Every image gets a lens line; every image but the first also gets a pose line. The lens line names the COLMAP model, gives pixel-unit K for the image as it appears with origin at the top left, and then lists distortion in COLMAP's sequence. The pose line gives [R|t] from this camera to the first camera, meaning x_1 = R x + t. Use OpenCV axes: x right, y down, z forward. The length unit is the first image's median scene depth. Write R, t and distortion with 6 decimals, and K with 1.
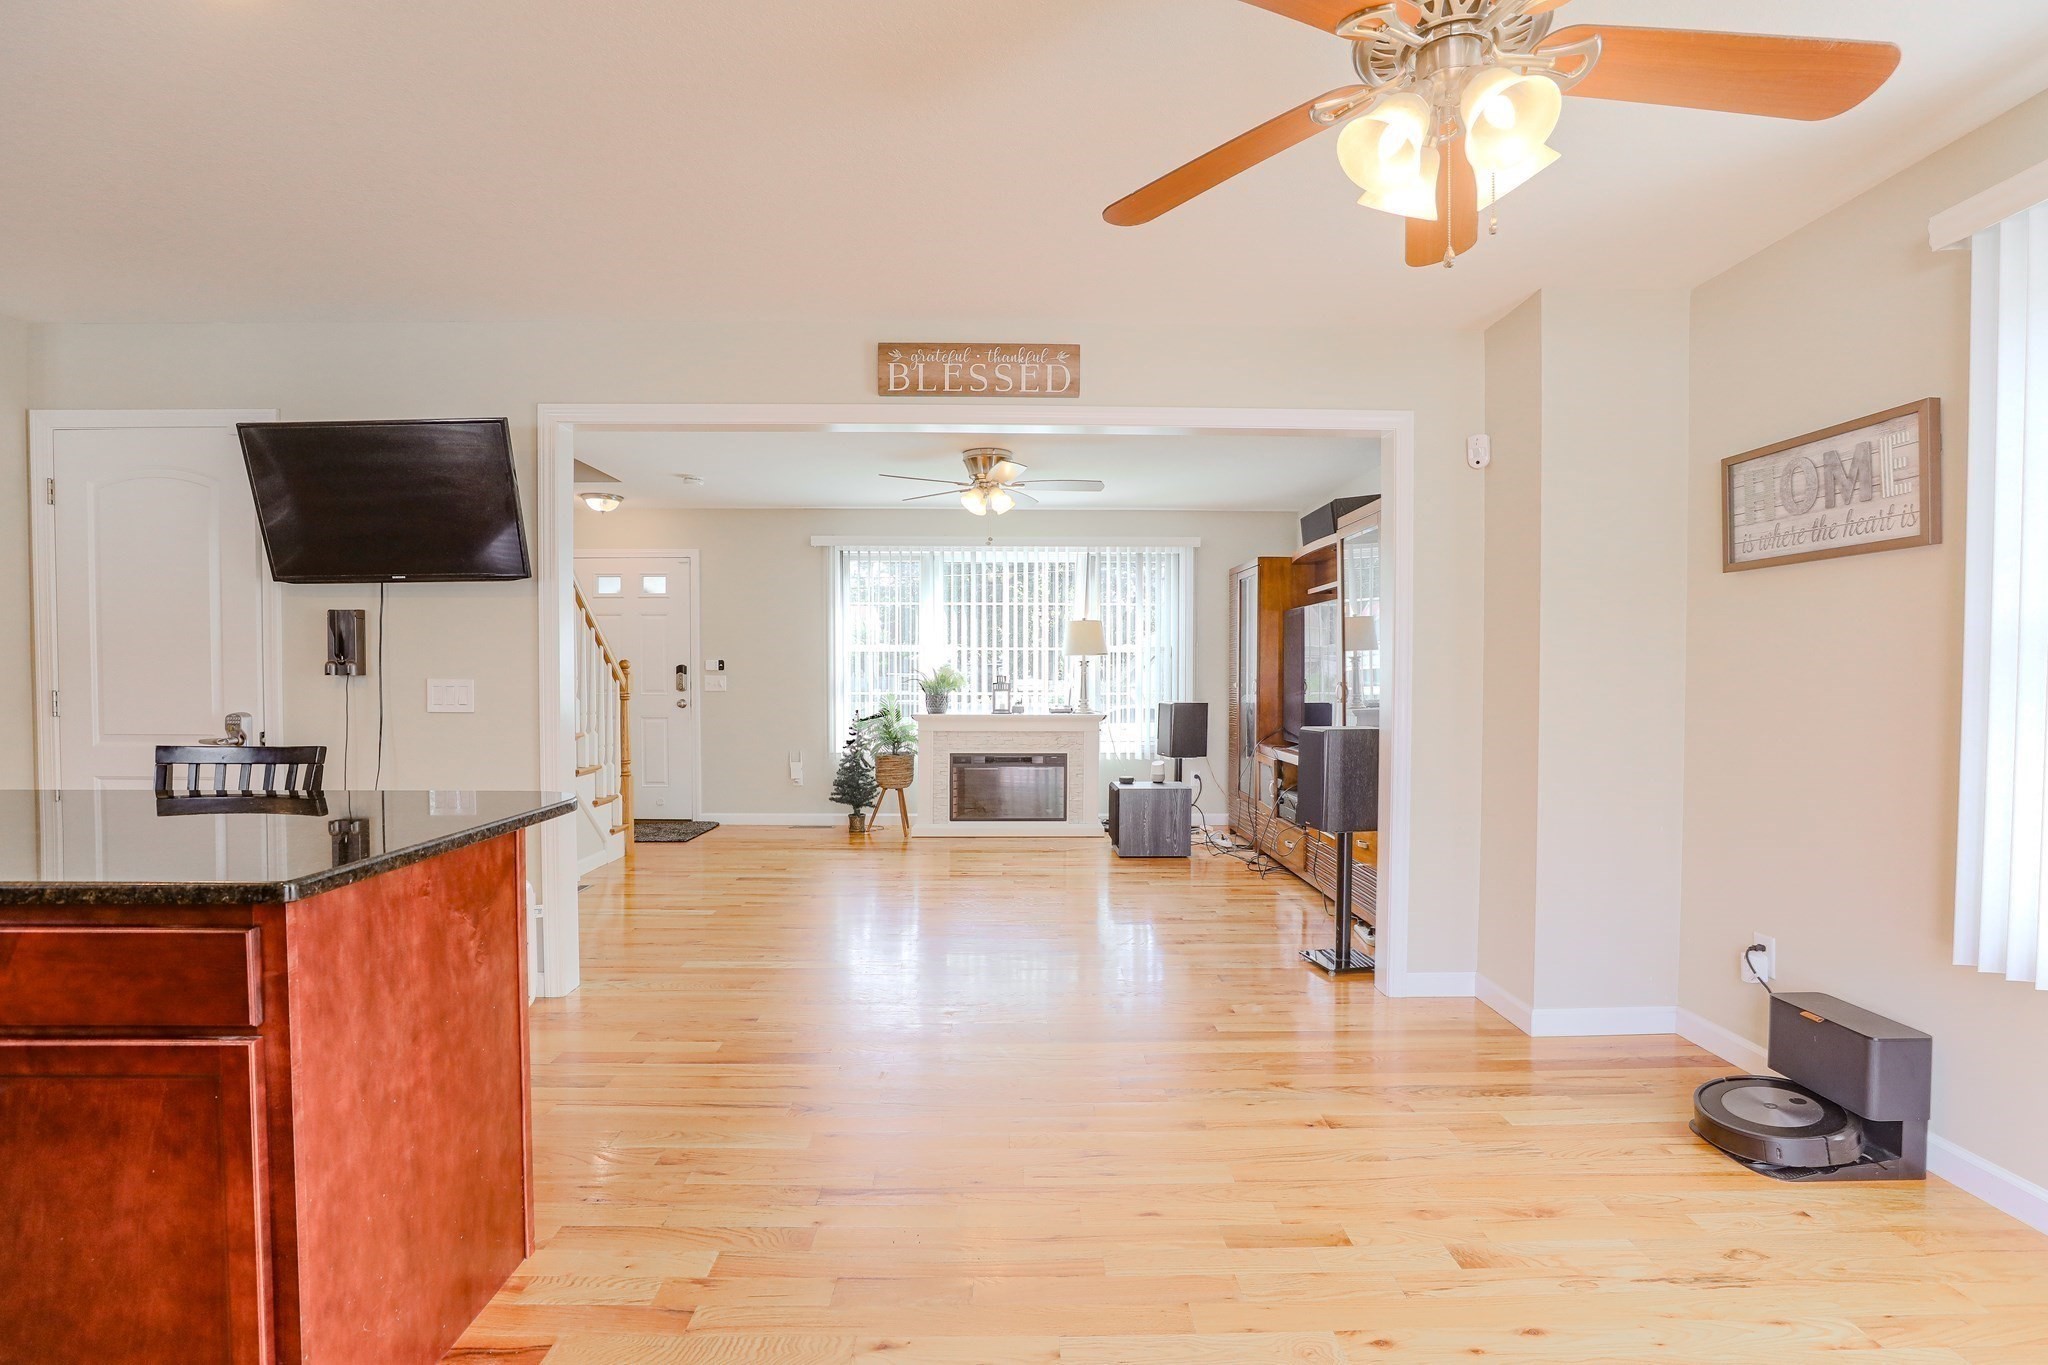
lens RADIAL K [[941.3, 0, 1069.0], [0, 941.3, 670.4], [0, 0, 1]] dist [0.000050, 0.000096]
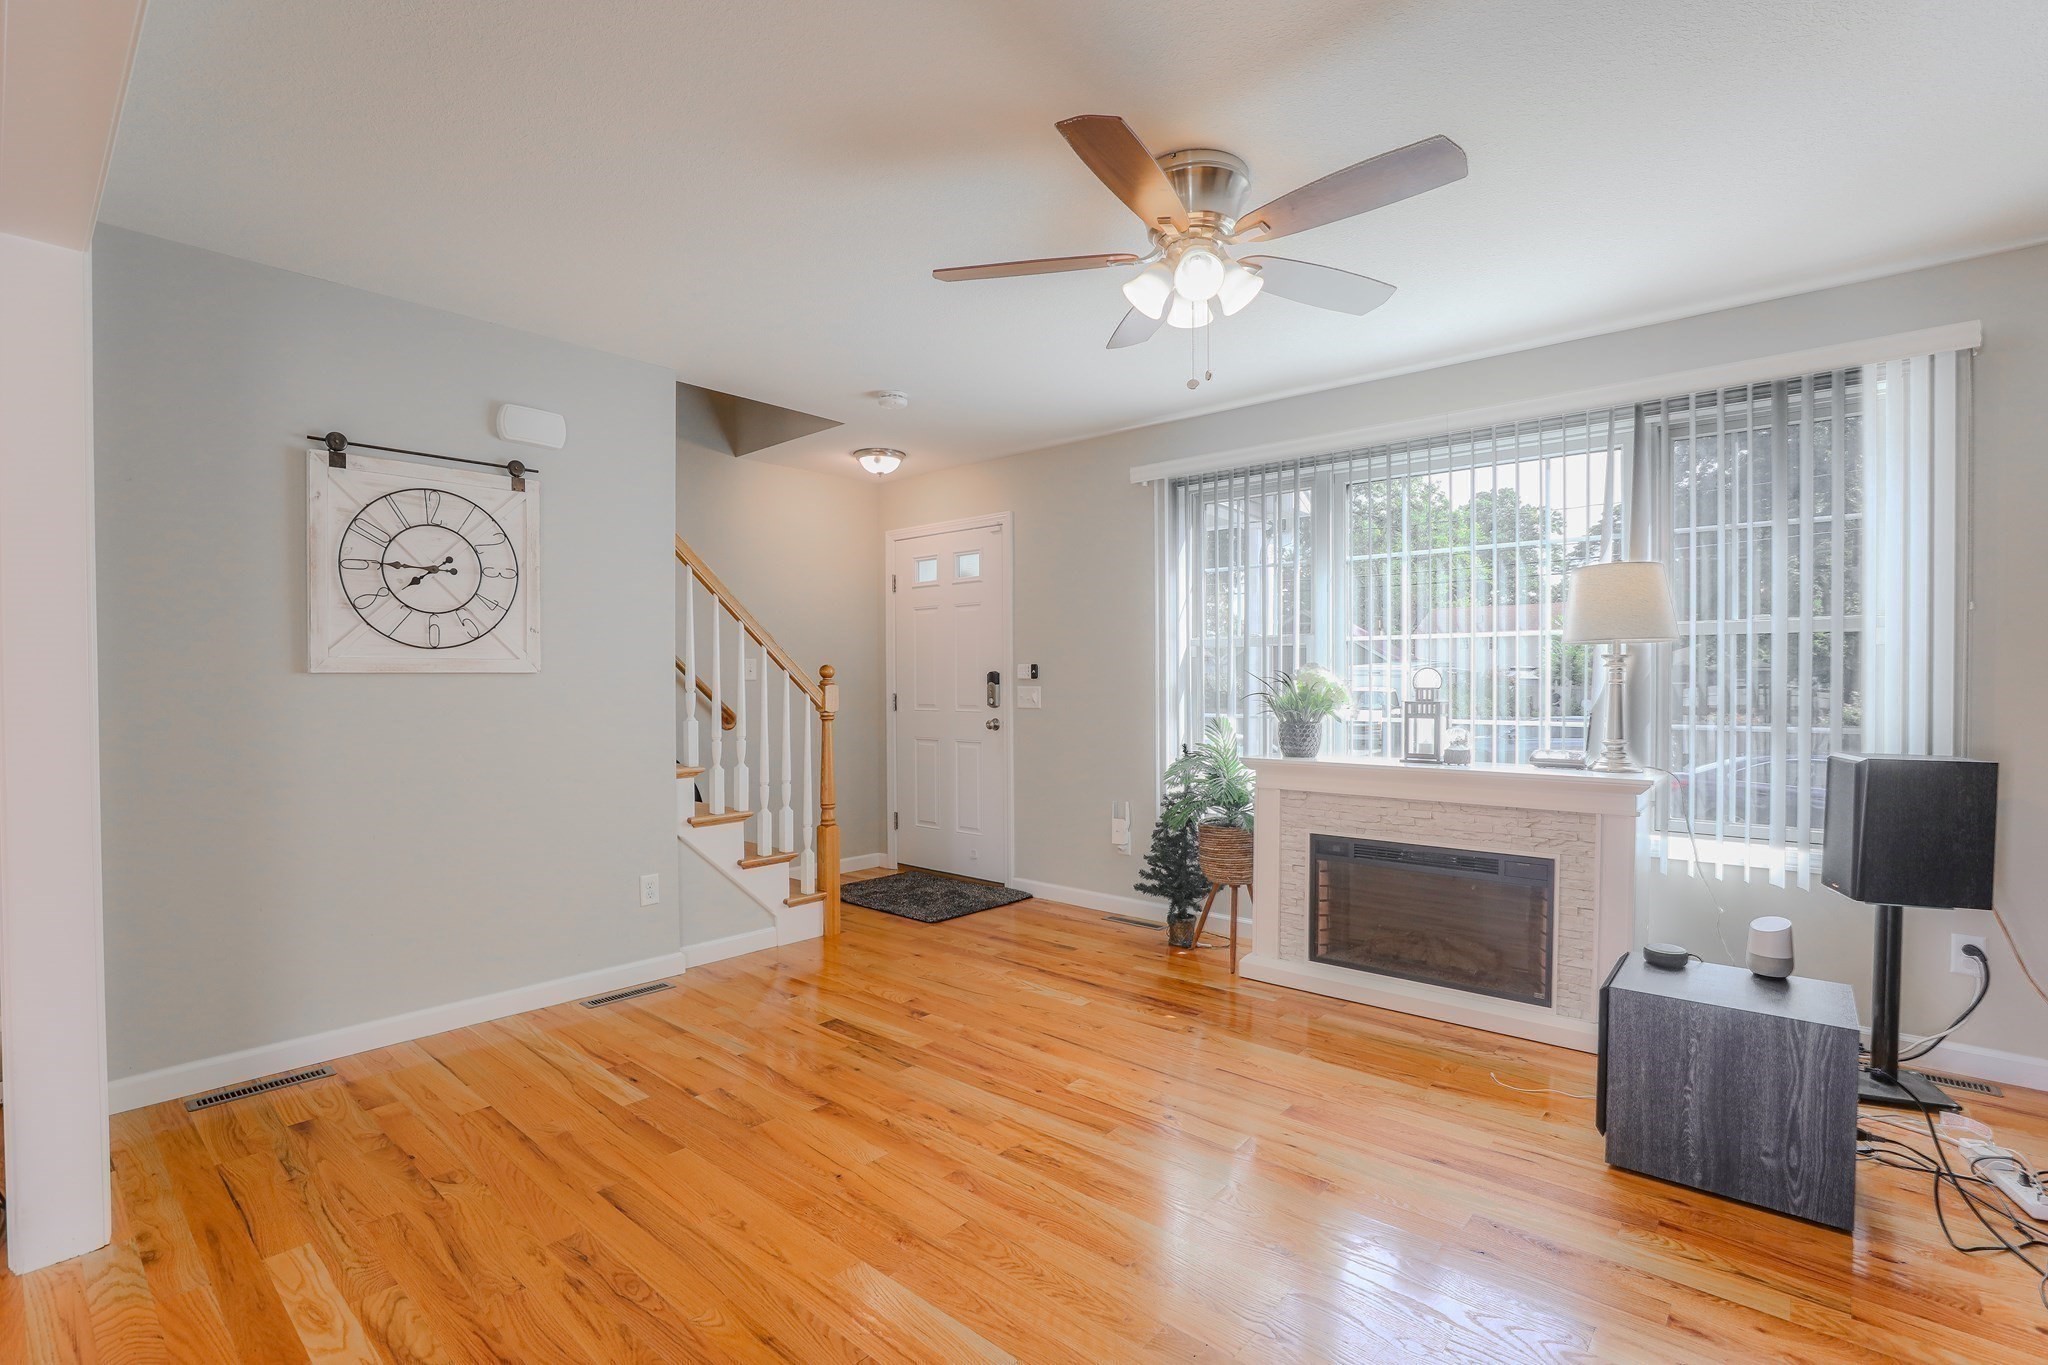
lens RADIAL K [[973.7, 0, 1028.6], [0, 973.7, 689.5], [0, 0, 1]] dist [-0.013374, -0.000193]
pose [[0.728349, 0.003993, -0.685195, 0.132217], [0.003765, 0.999945, 0.009830, 0.000814], [0.685196, -0.009739, 0.728293, 0.483666]]
